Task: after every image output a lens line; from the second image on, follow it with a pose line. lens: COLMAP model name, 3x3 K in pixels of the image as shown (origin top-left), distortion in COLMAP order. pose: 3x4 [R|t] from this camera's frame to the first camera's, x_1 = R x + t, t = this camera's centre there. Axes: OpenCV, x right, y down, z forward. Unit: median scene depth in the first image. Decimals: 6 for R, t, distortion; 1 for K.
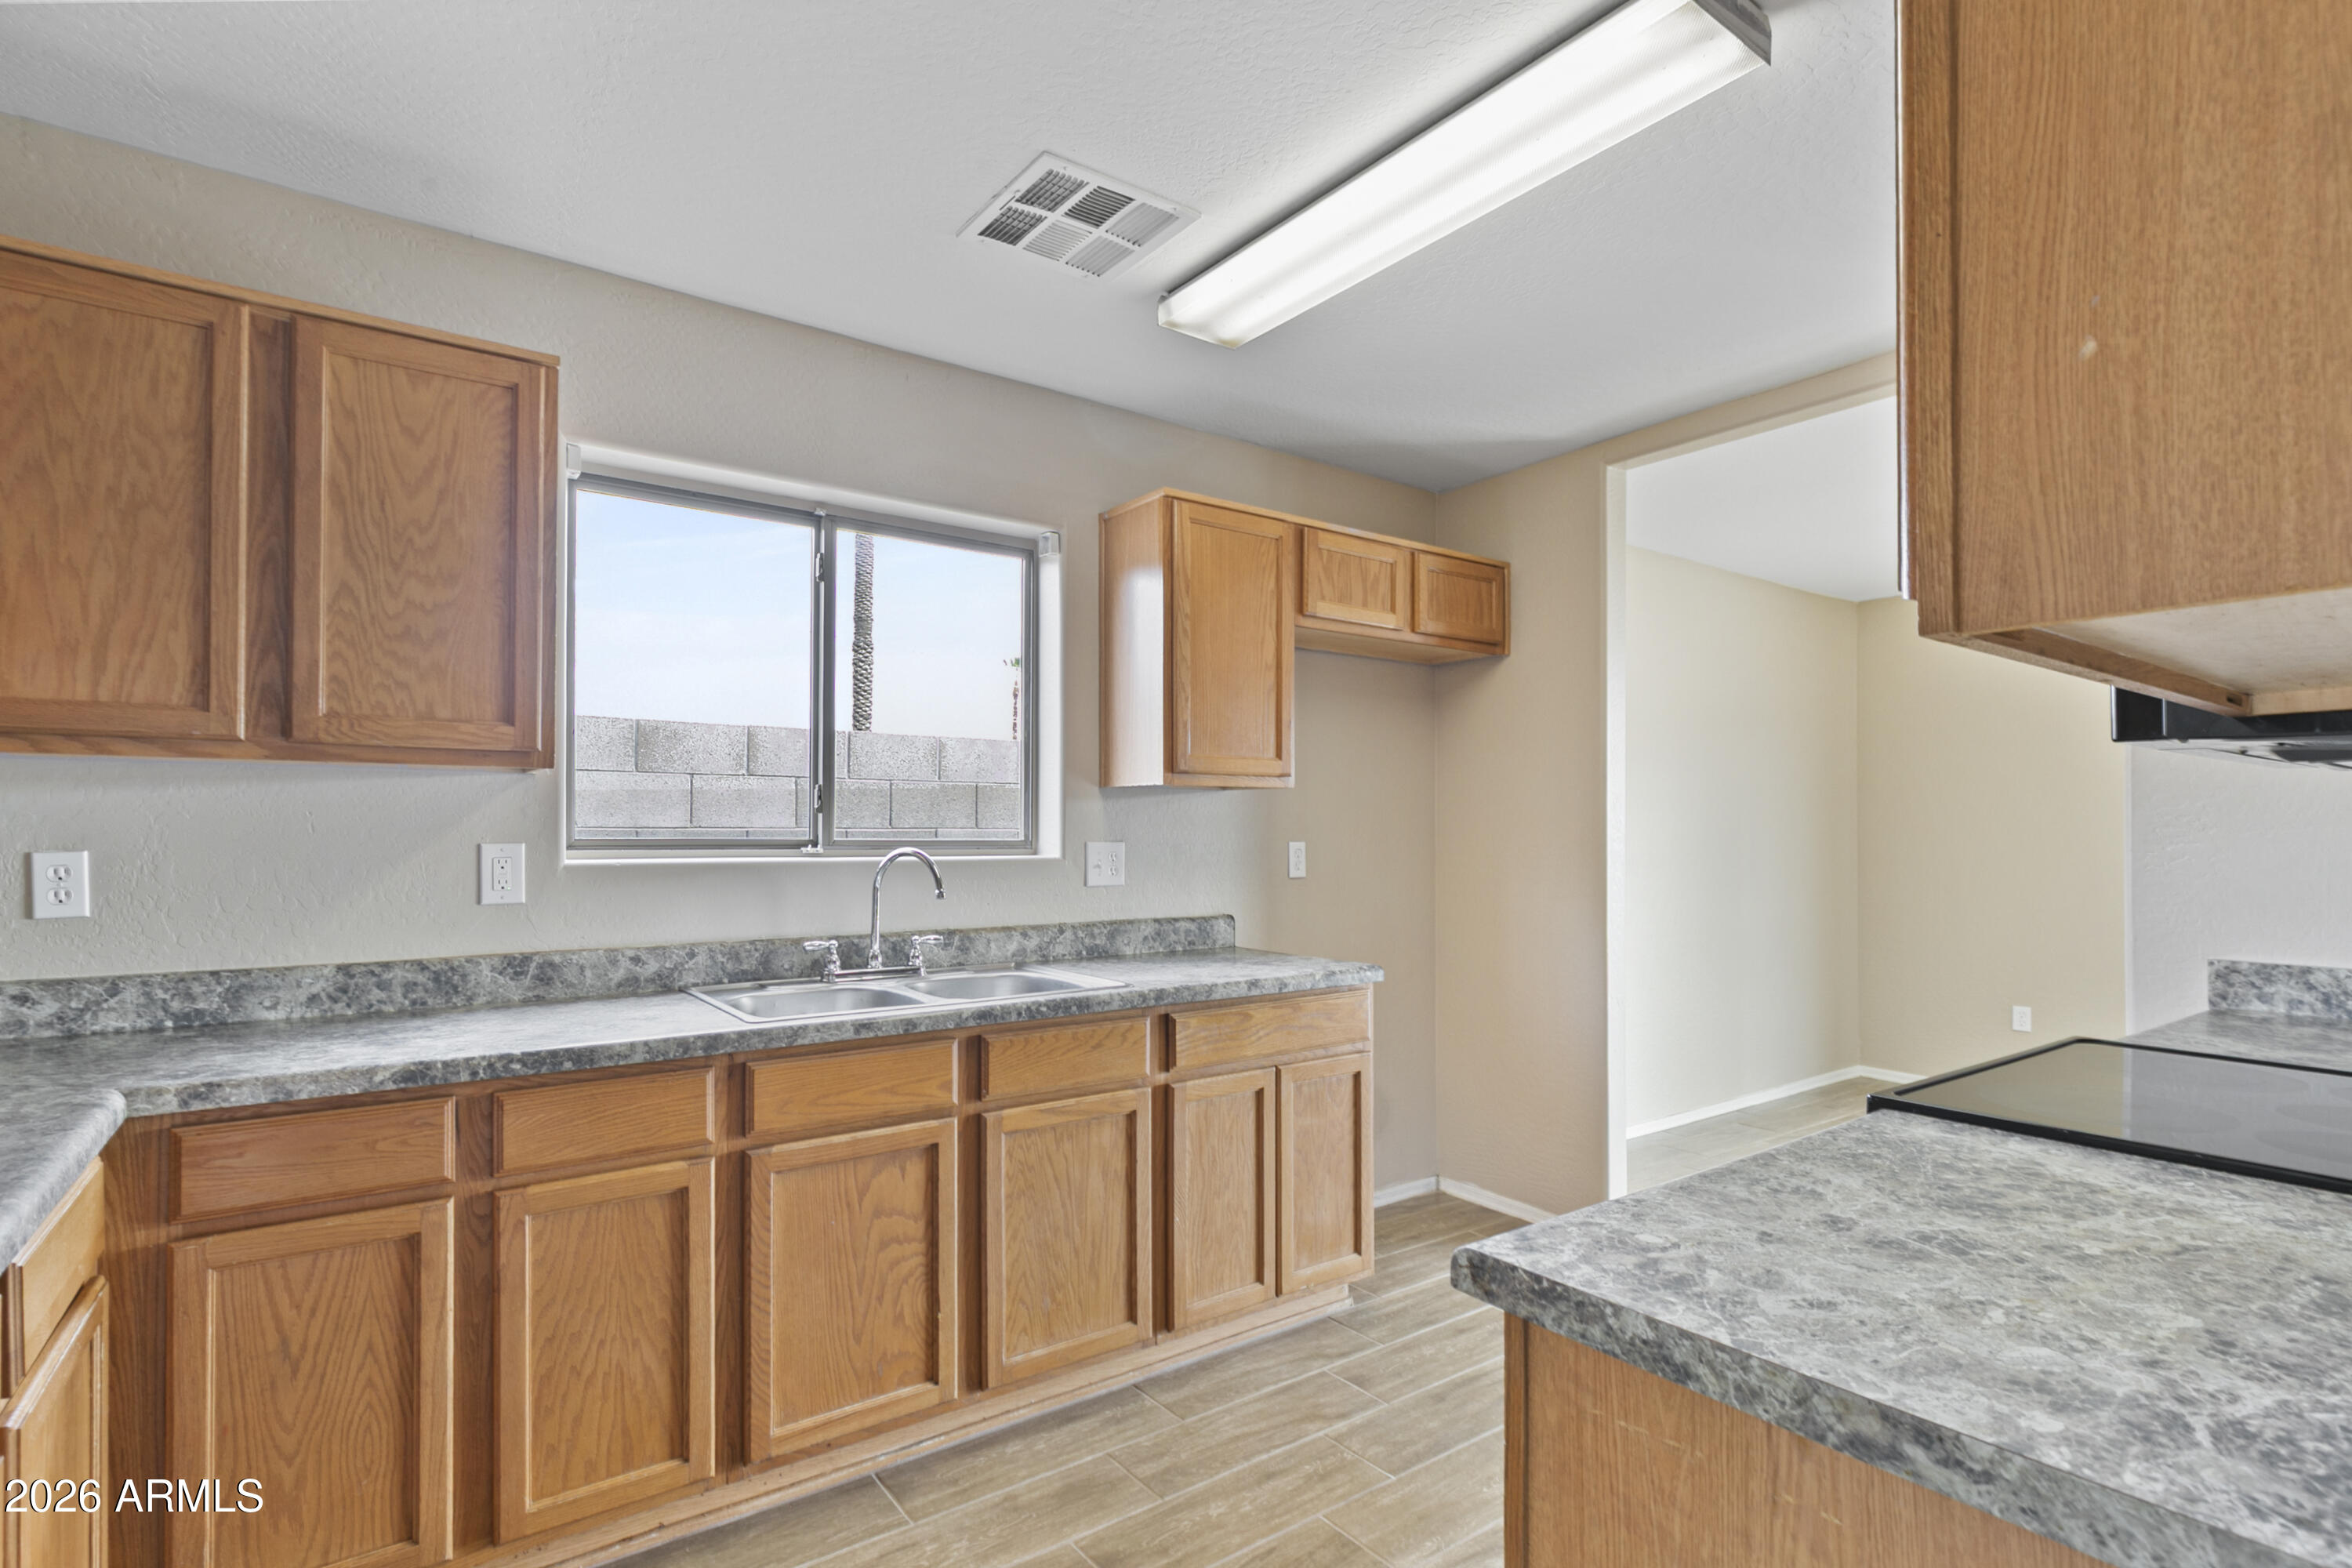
lens RADIAL K [[1134.4, 0, 1173.0], [0, 1134.4, 821.0], [0, 0, 1]] dist [0.001821, -0.000830]
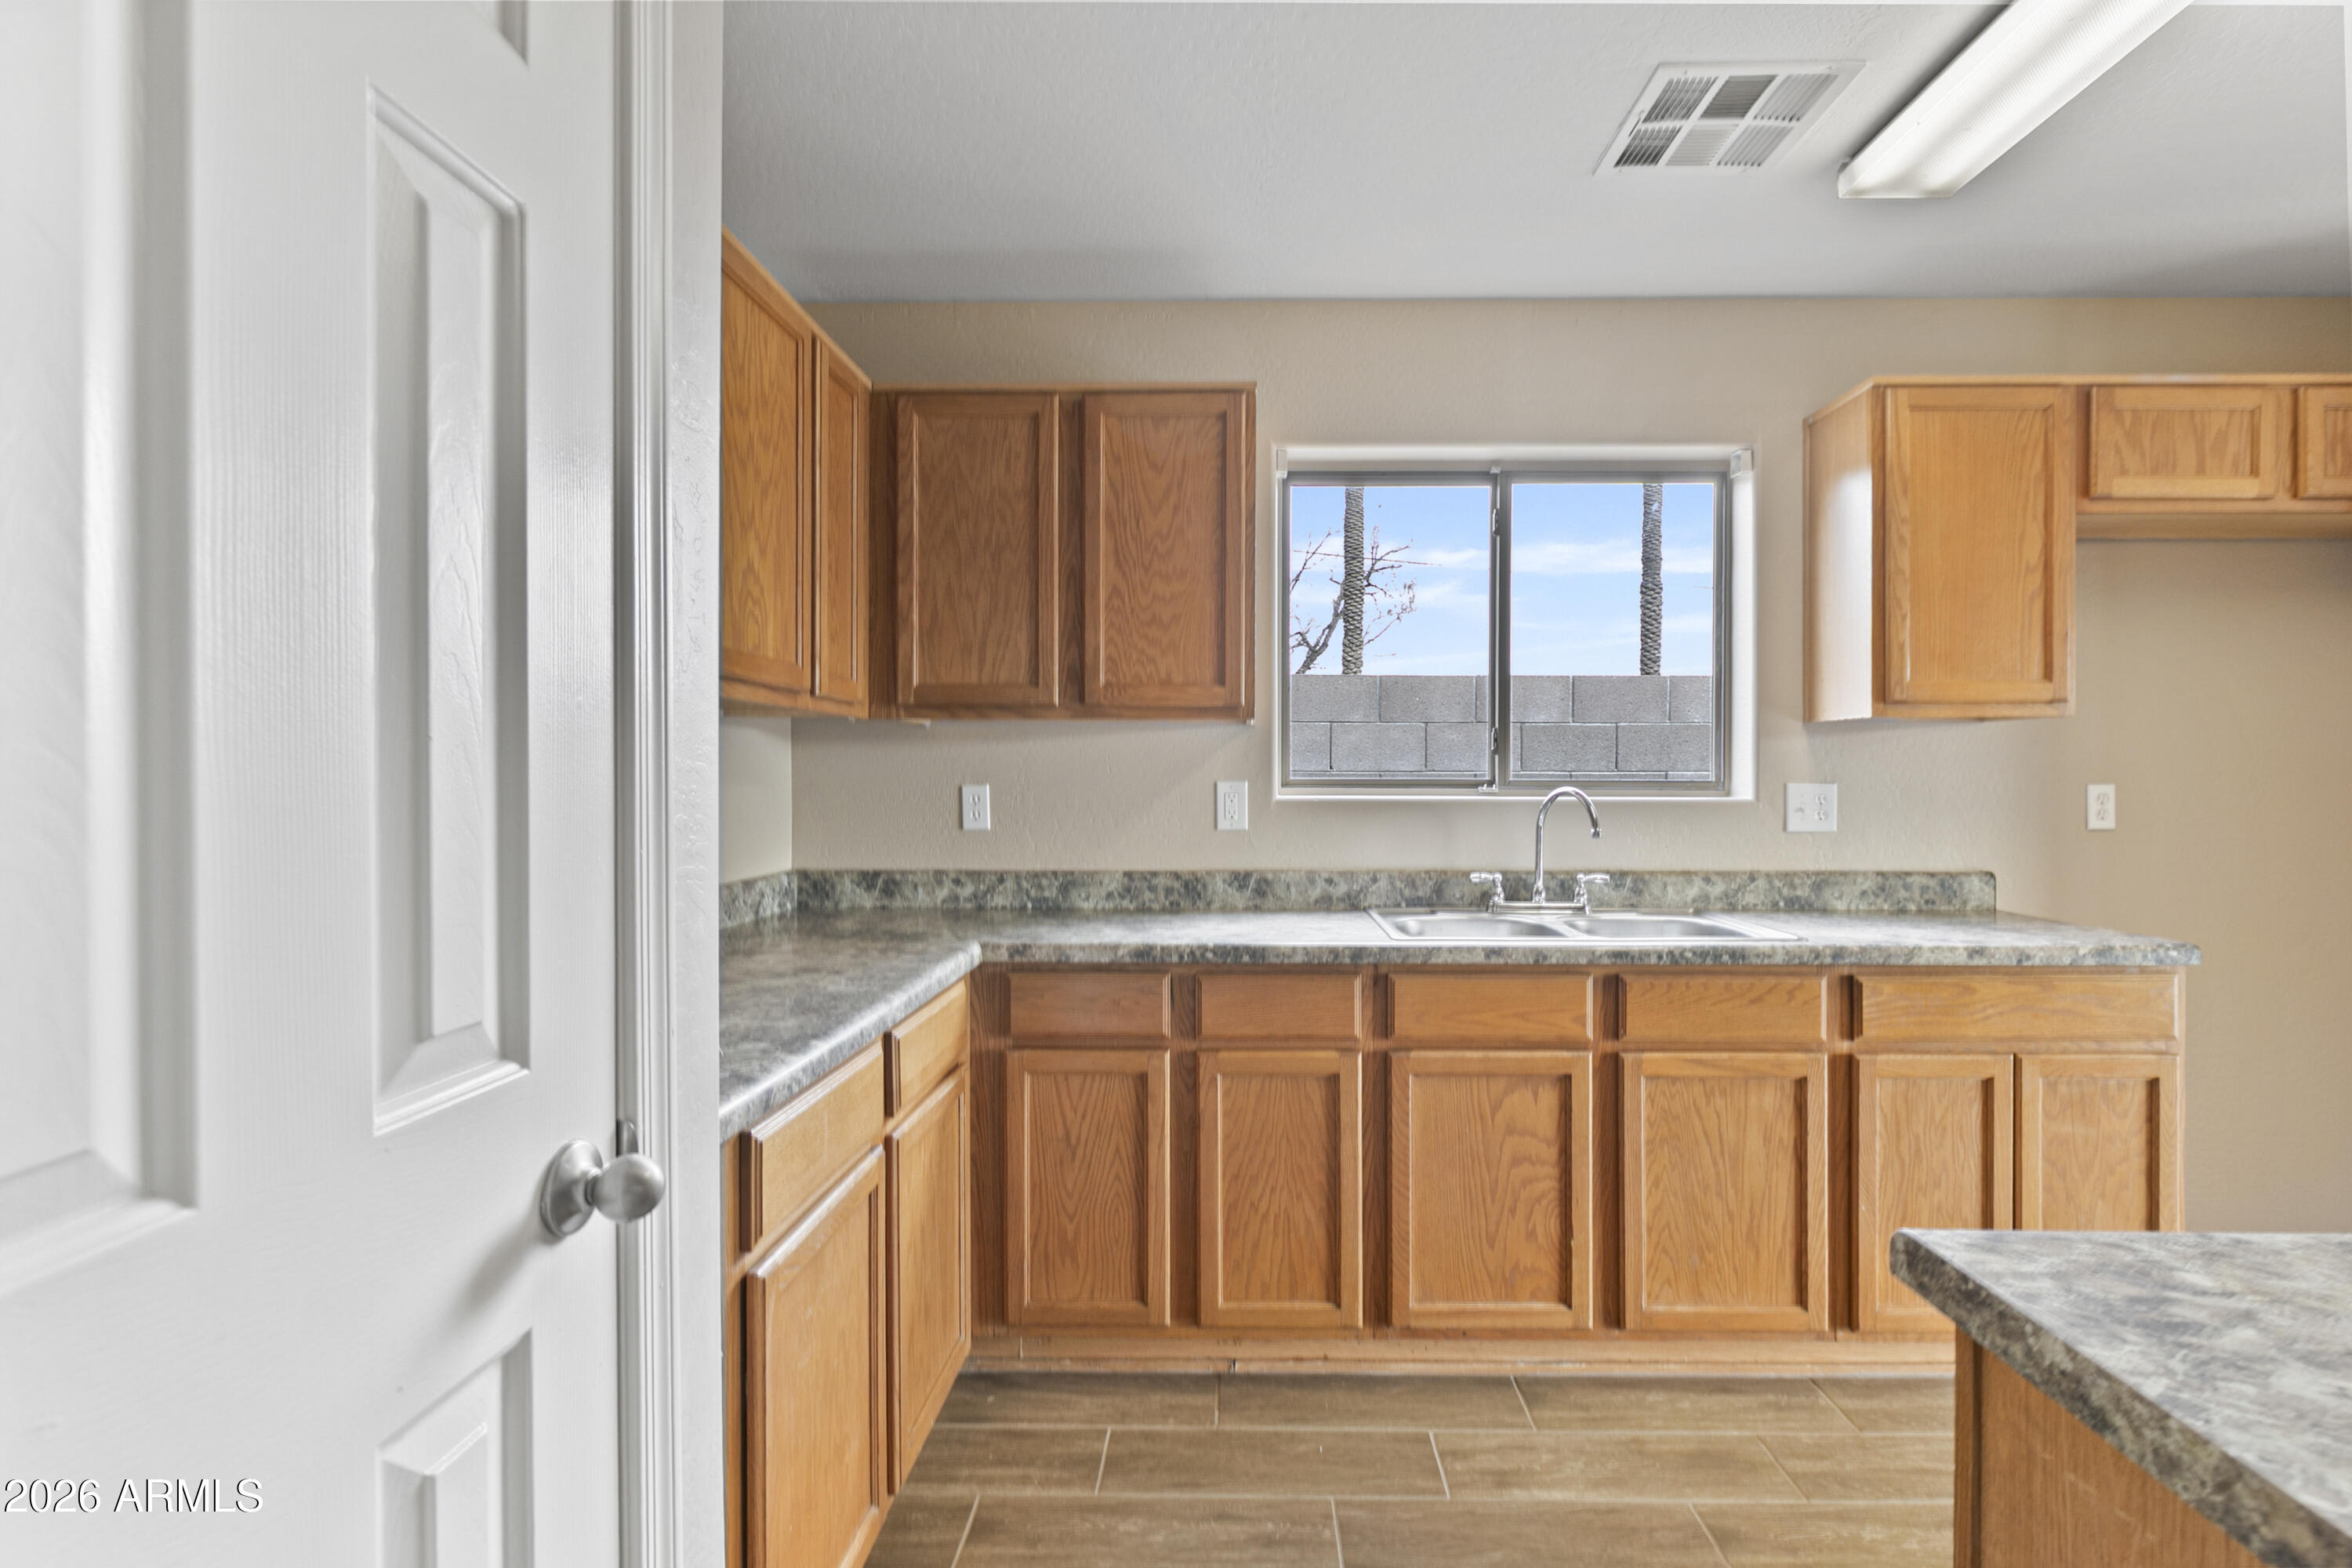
lens RADIAL K [[1125.4, 0, 1211.7], [0, 1125.4, 782.0], [0, 0, 1]] dist [0.001612, 0.000164]
pose [[0.802893, 0.001970, -0.596119, 0.149895], [0.006126, 0.999914, 0.011555, 0.007116], [0.596091, -0.012929, 0.802813, -0.004893]]
